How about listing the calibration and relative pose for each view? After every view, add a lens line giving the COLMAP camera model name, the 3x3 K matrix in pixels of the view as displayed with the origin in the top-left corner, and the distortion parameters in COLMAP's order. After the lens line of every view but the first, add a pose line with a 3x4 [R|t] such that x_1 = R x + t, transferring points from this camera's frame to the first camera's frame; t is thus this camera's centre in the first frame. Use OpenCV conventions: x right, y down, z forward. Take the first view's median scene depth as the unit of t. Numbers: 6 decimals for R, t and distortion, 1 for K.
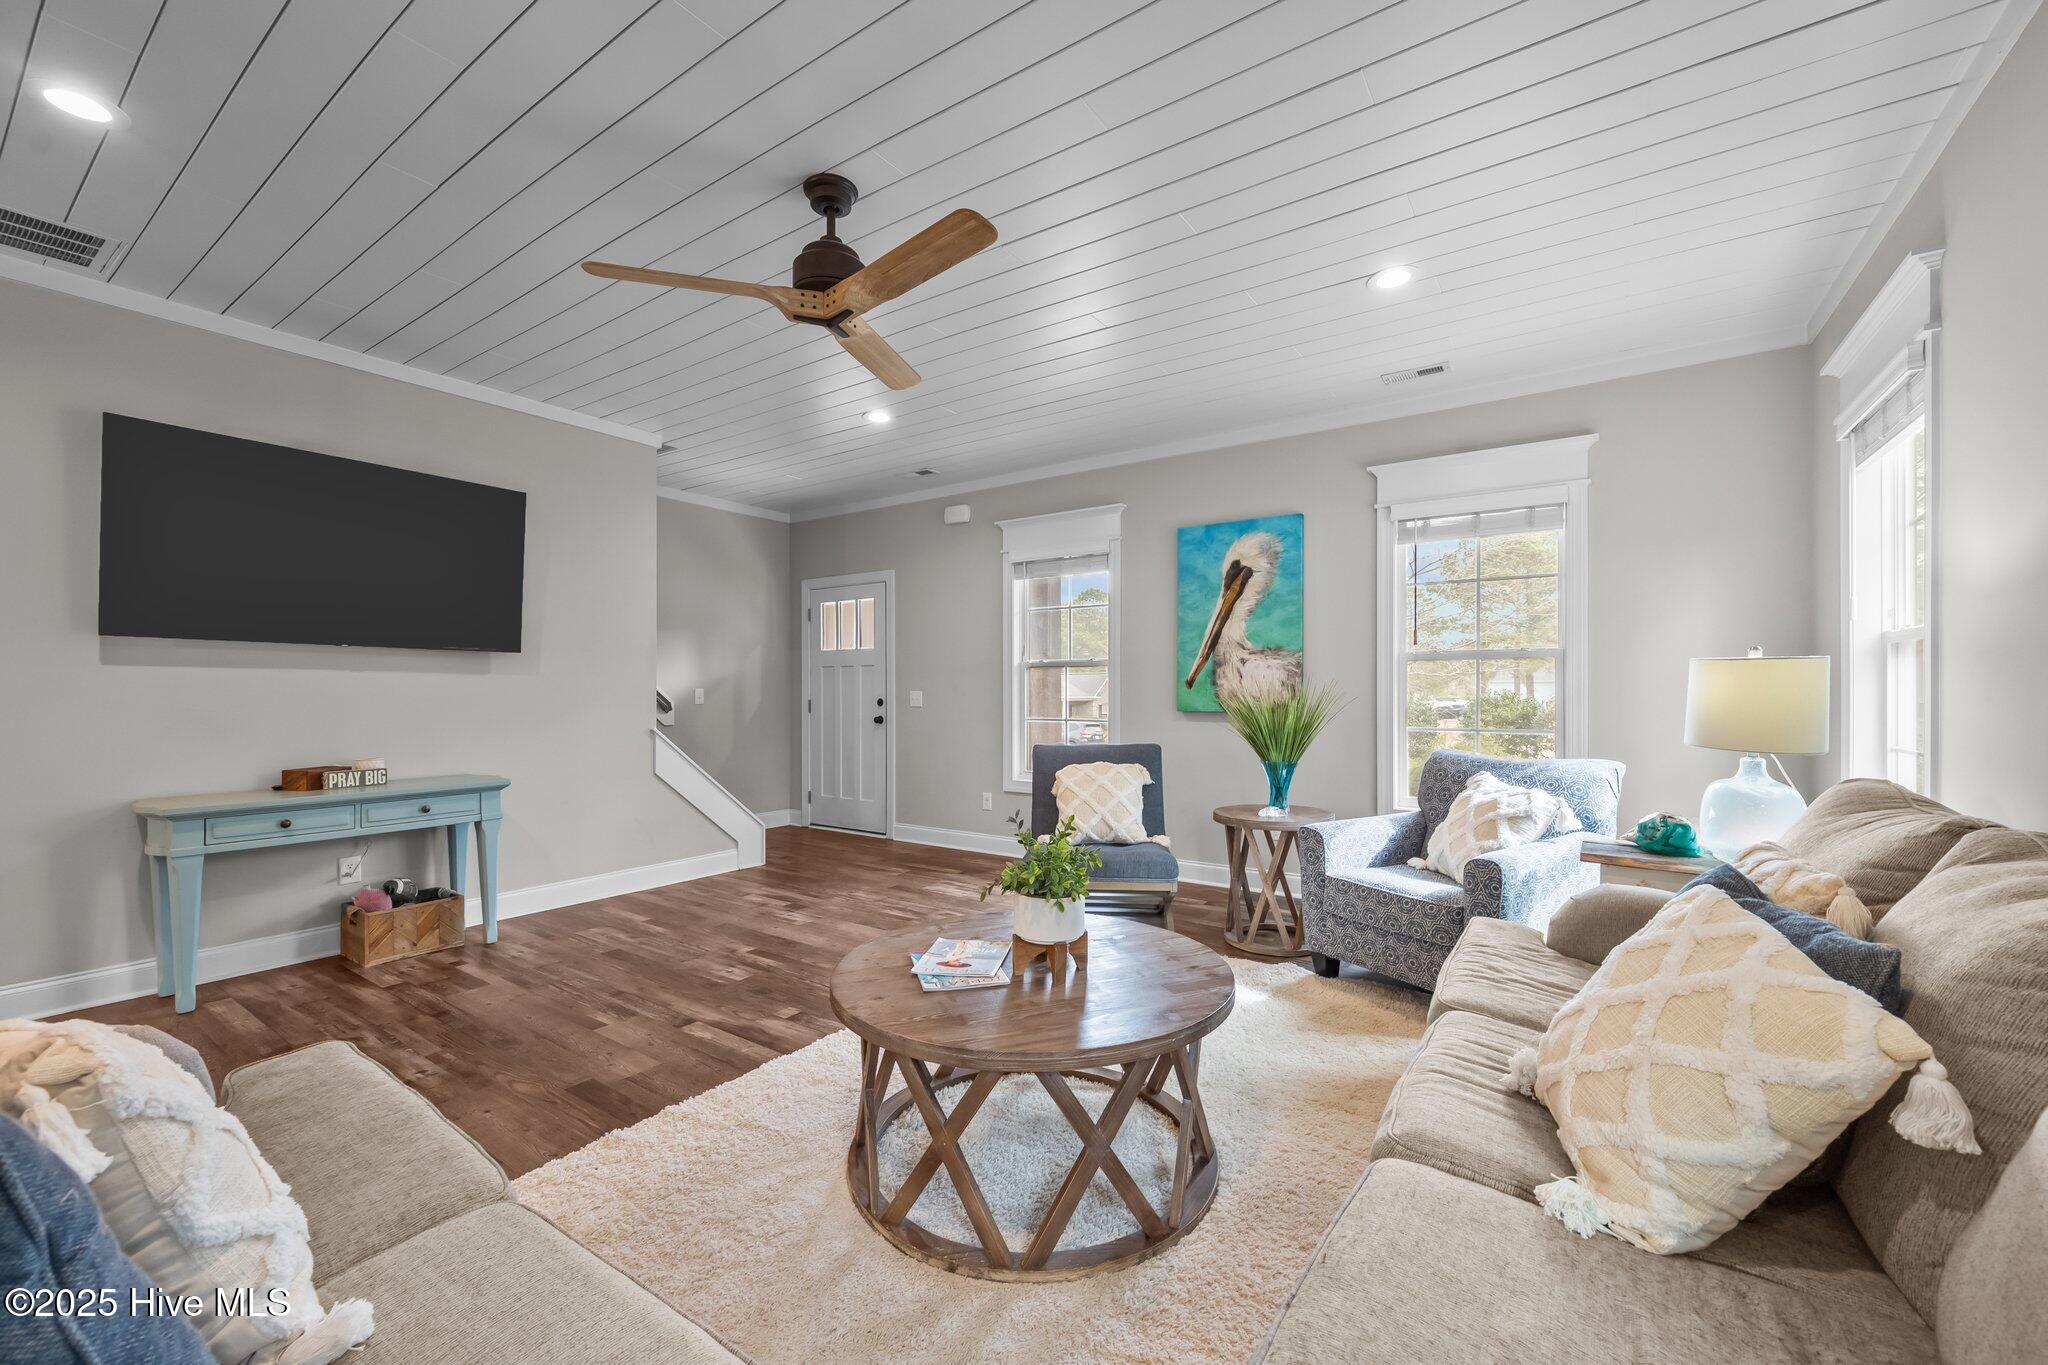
lens RADIAL K [[812.3, 0, 1030.6], [0, 812.3, 687.7], [0, 0, 1]] dist [0.002328, 0.000088]
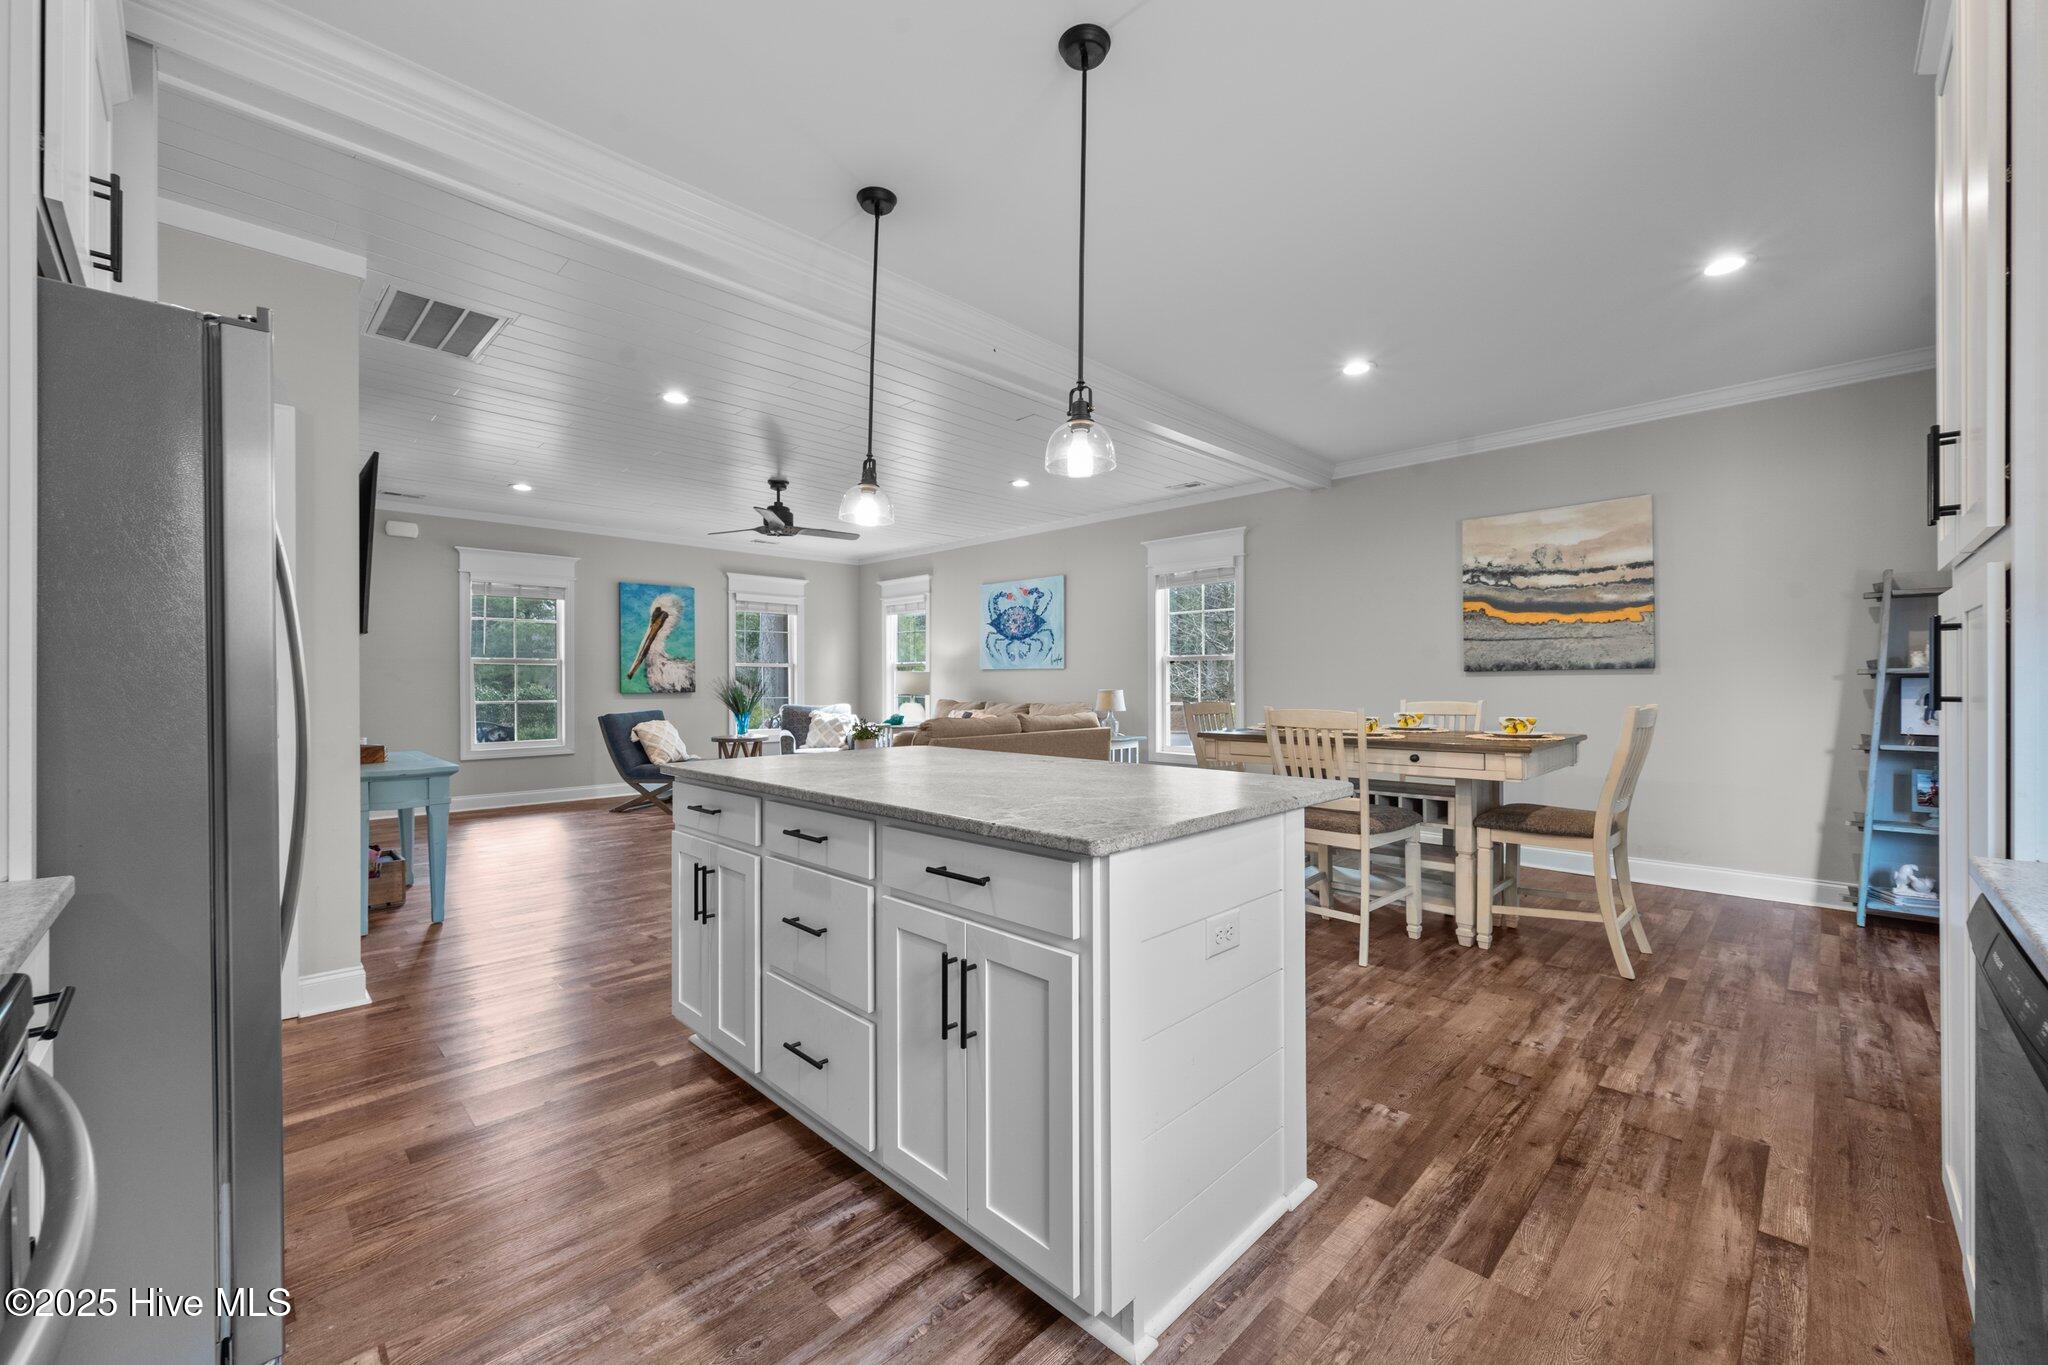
lens RADIAL K [[808.0, 0, 1024.4], [0, 808.0, 686.2], [0, 0, 1]] dist [0.000046, 0.000173]
pose [[0.186544, -0.007494, 0.982418, -1.369616], [-0.000572, 0.999970, 0.007737, 0.001885], [-0.982446, -0.002005, 0.186534, -0.121906]]
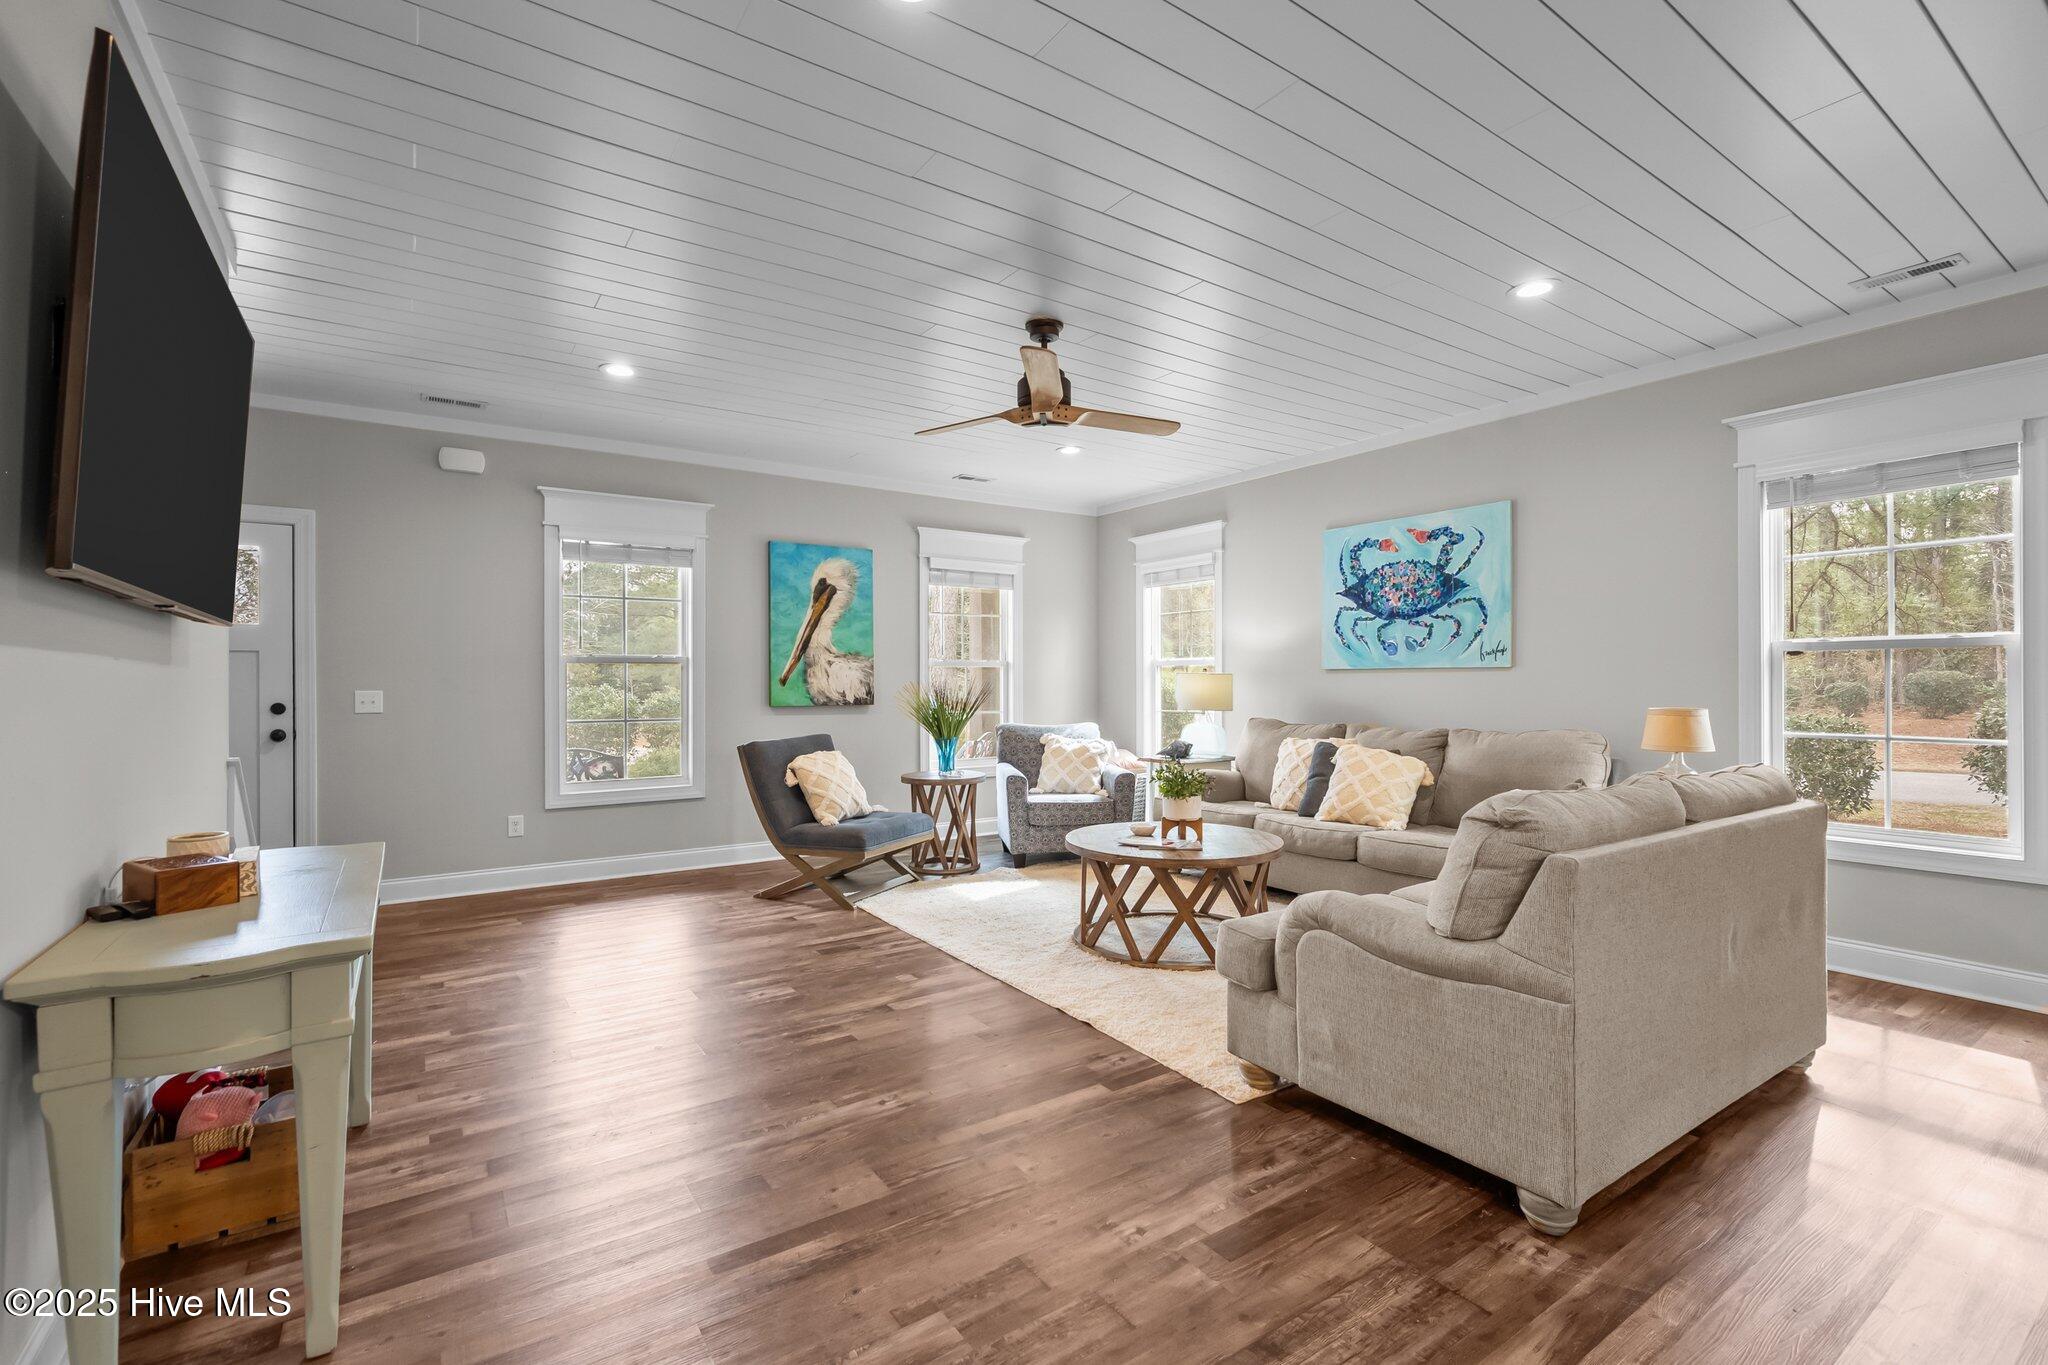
lens RADIAL K [[895.6, 0, 1024.0], [0, 895.6, 682.5], [0, 0, 1]] dist [0.002676, -0.000063]
pose [[0.362879, -0.001324, 0.931835, -0.882860], [0.000124, 0.999999, 0.001372, -0.005794], [-0.931836, -0.000382, 0.362879, 0.254851]]
